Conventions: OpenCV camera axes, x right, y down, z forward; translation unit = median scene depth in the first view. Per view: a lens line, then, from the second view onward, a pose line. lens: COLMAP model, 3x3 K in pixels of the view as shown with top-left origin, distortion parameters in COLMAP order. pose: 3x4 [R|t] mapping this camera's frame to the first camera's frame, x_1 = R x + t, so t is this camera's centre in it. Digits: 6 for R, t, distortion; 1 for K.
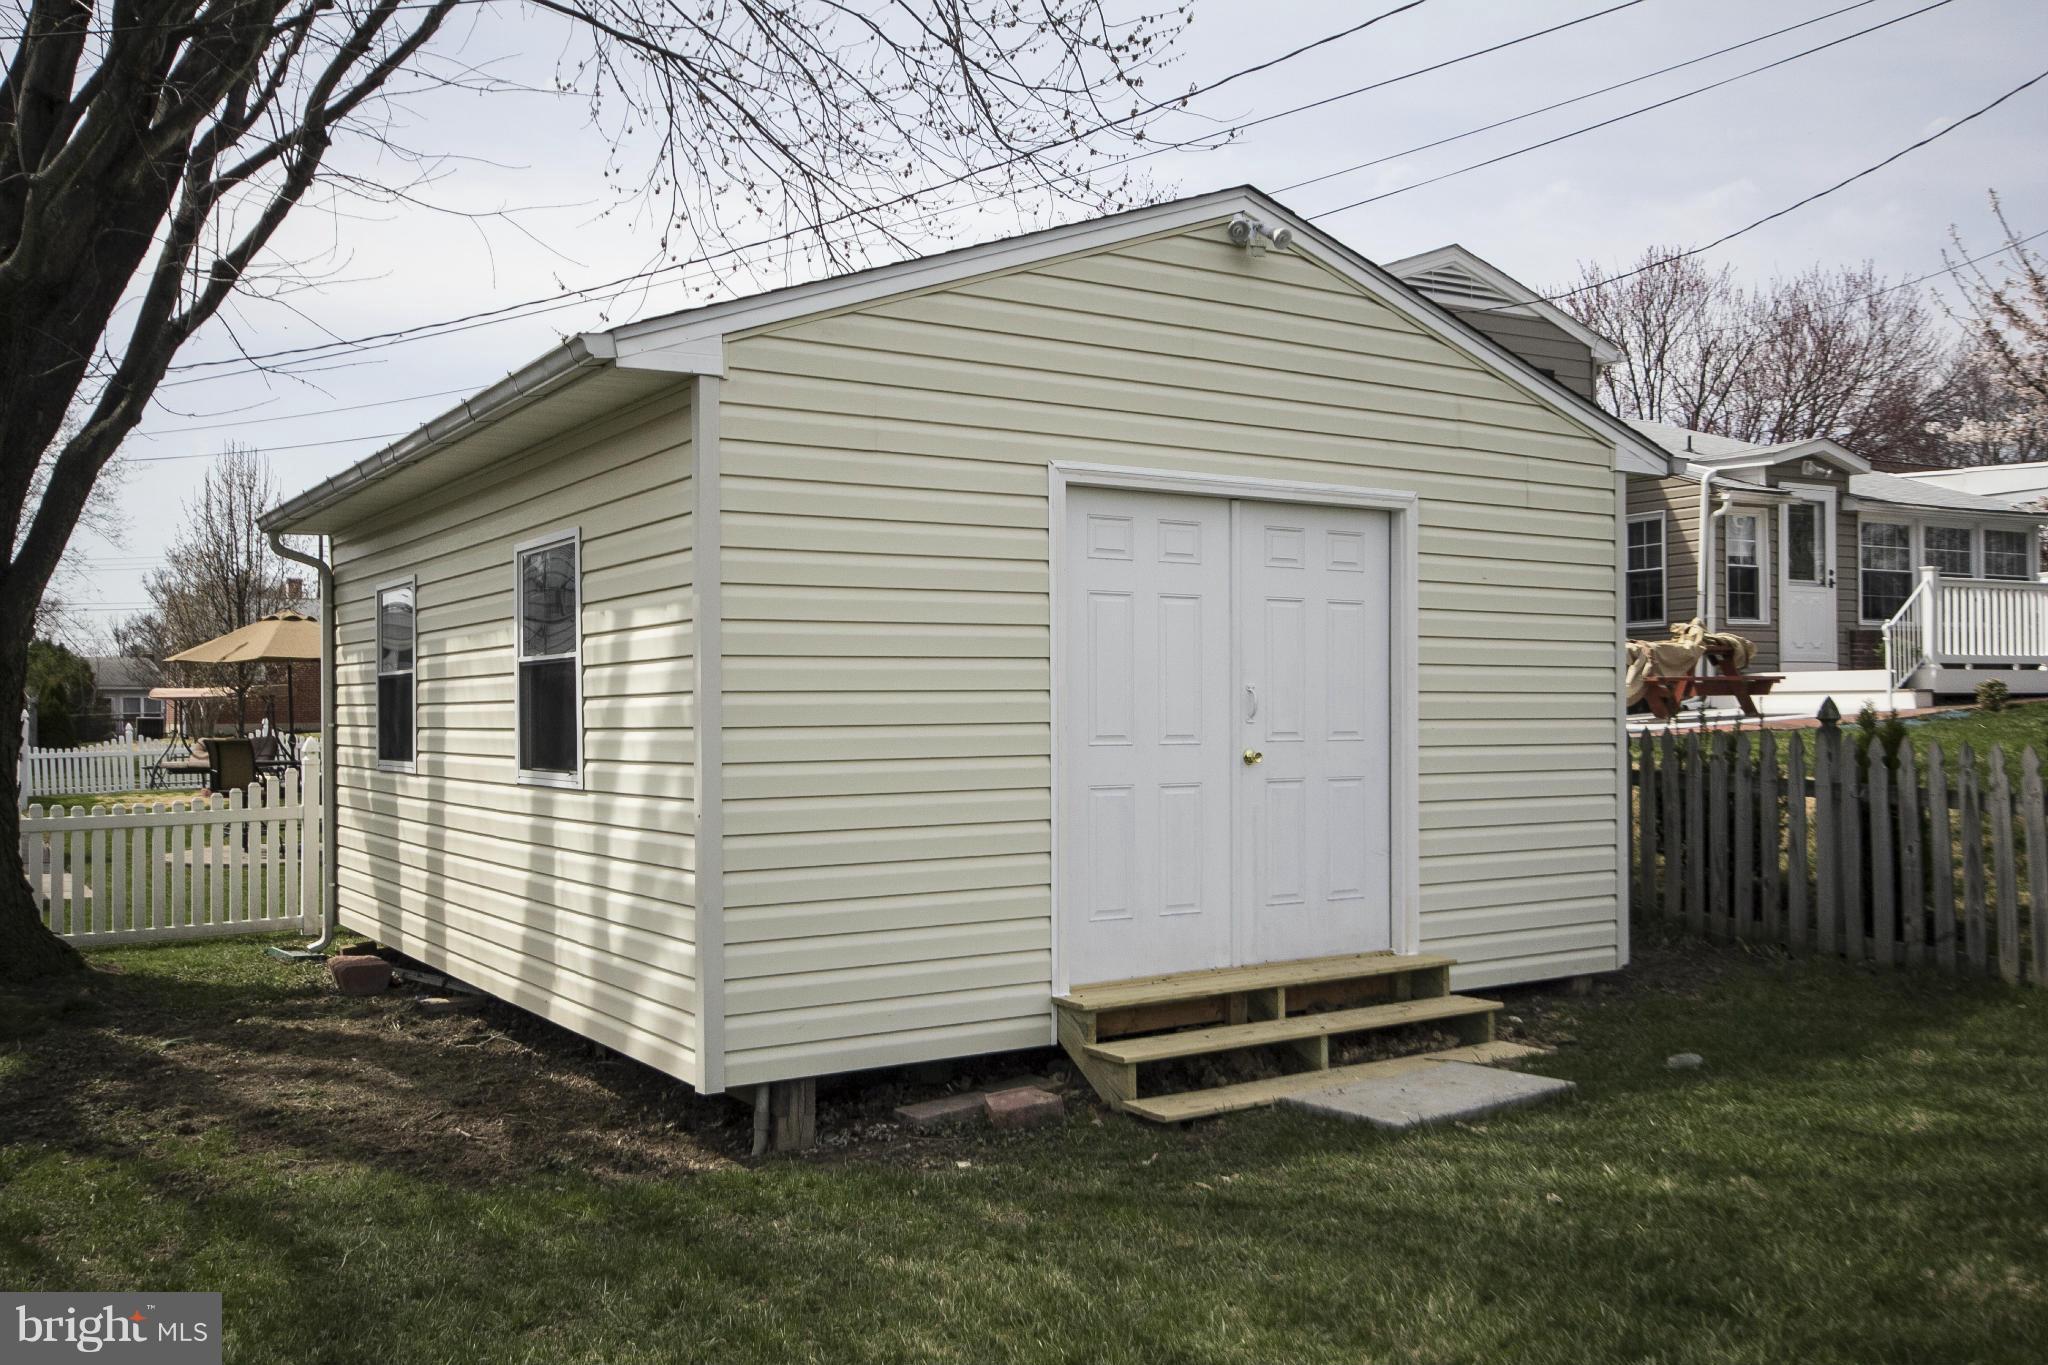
lens RADIAL K [[1747.4, 0, 1023.9], [0, 1747.4, 714.9], [0, 0, 1]] dist [-0.001137, 0.005492]
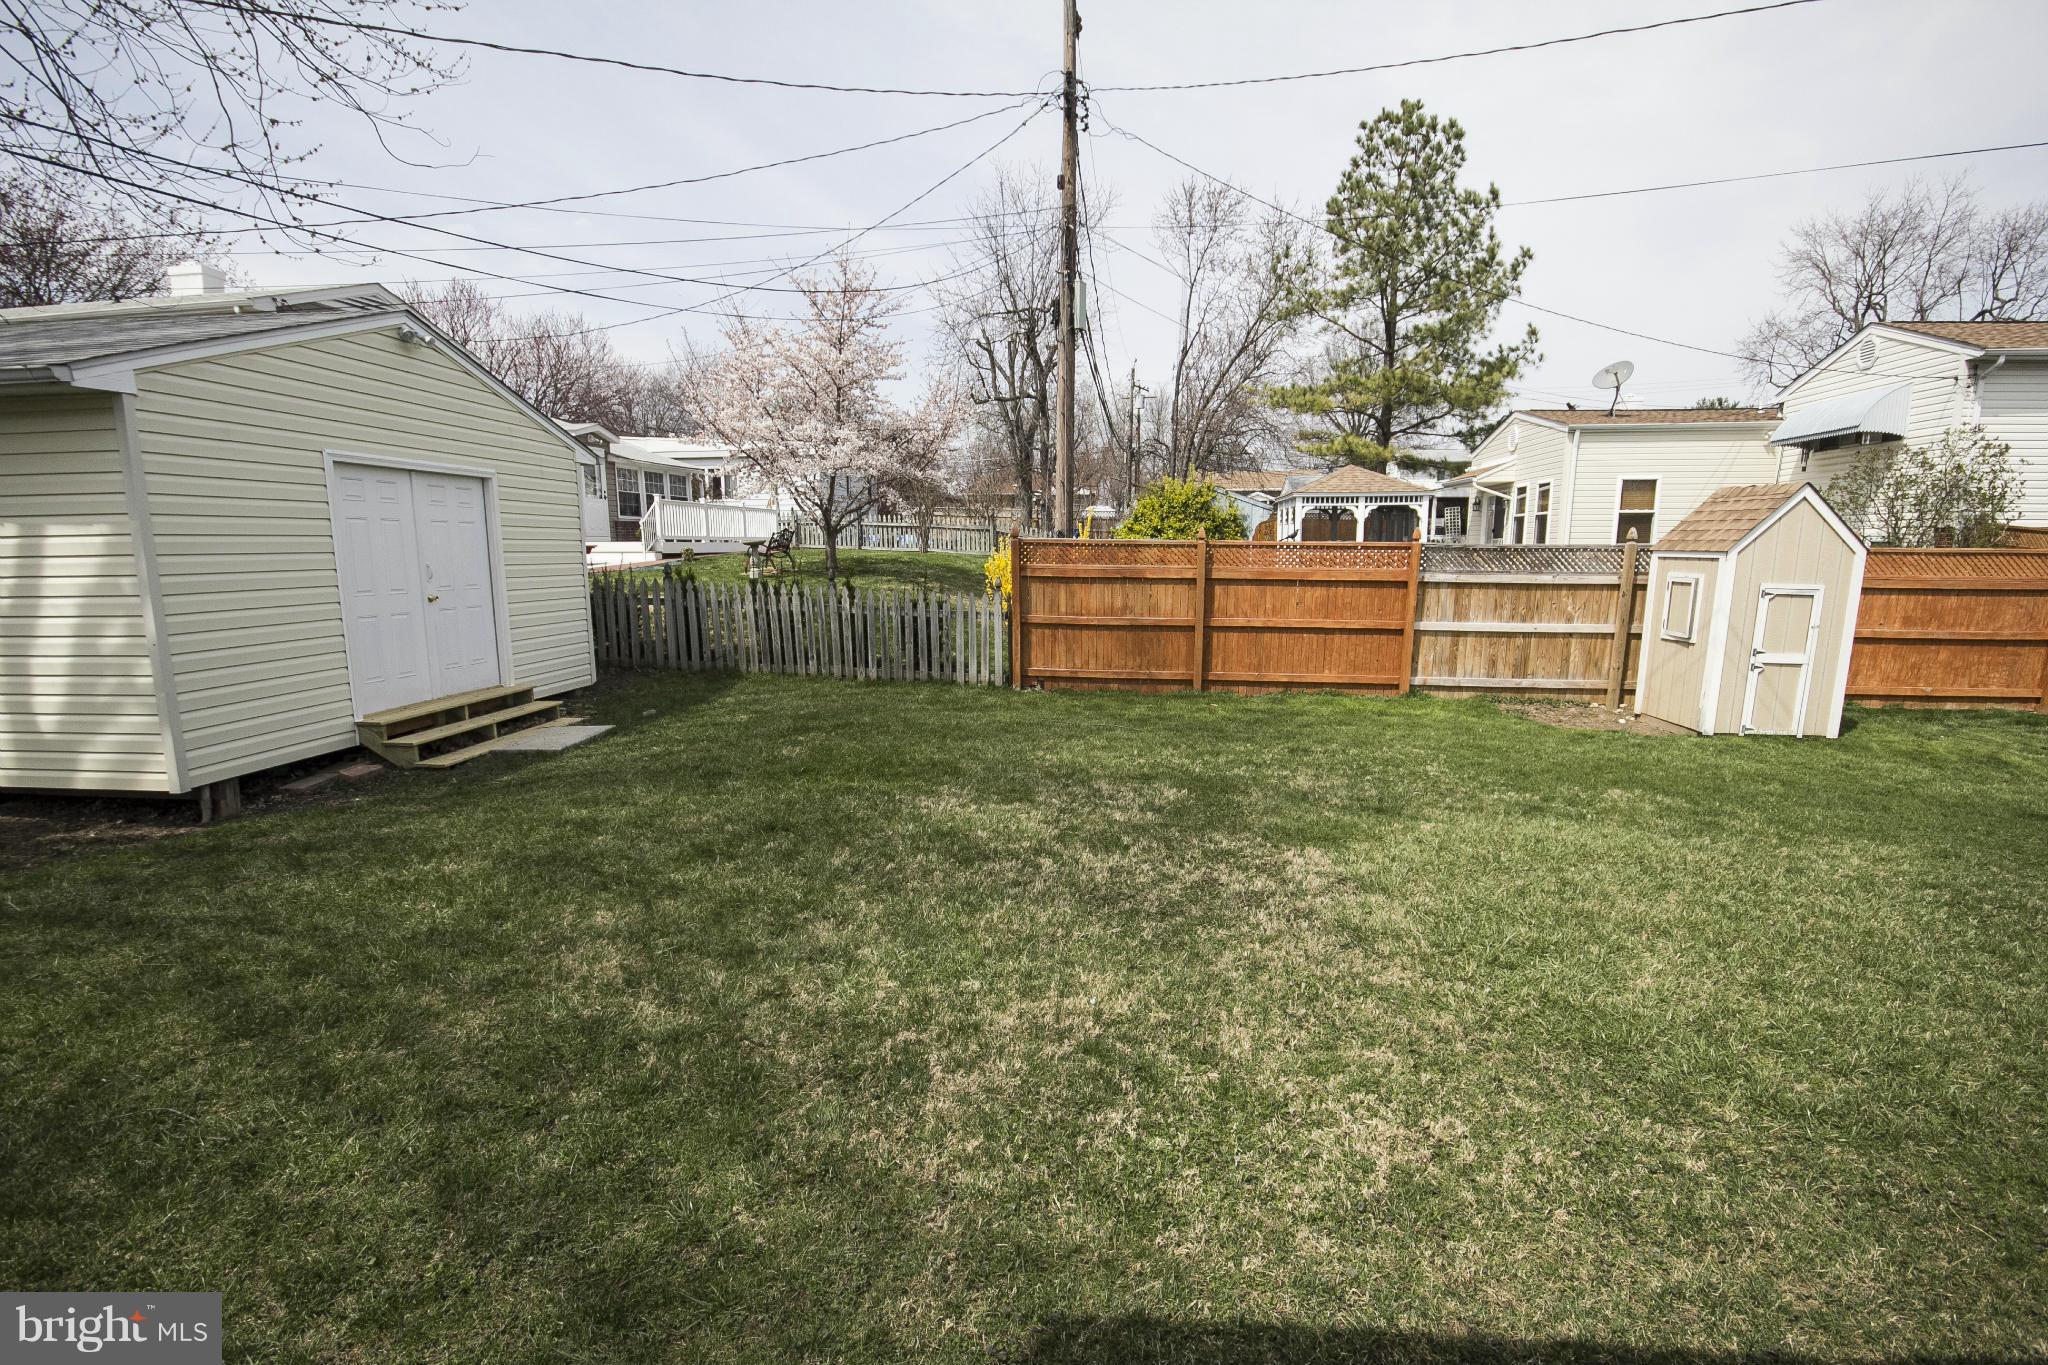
lens RADIAL K [[1015.9, 0, 1032.0], [0, 1015.9, 704.7], [0, 0, 1]] dist [-0.001525, 0.000279]
pose [[0.623192, -0.118926, 0.772974, -0.375575], [0.000276, 0.988404, 0.151849, -0.034269], [-0.782069, -0.094418, 0.615998, -0.312952]]
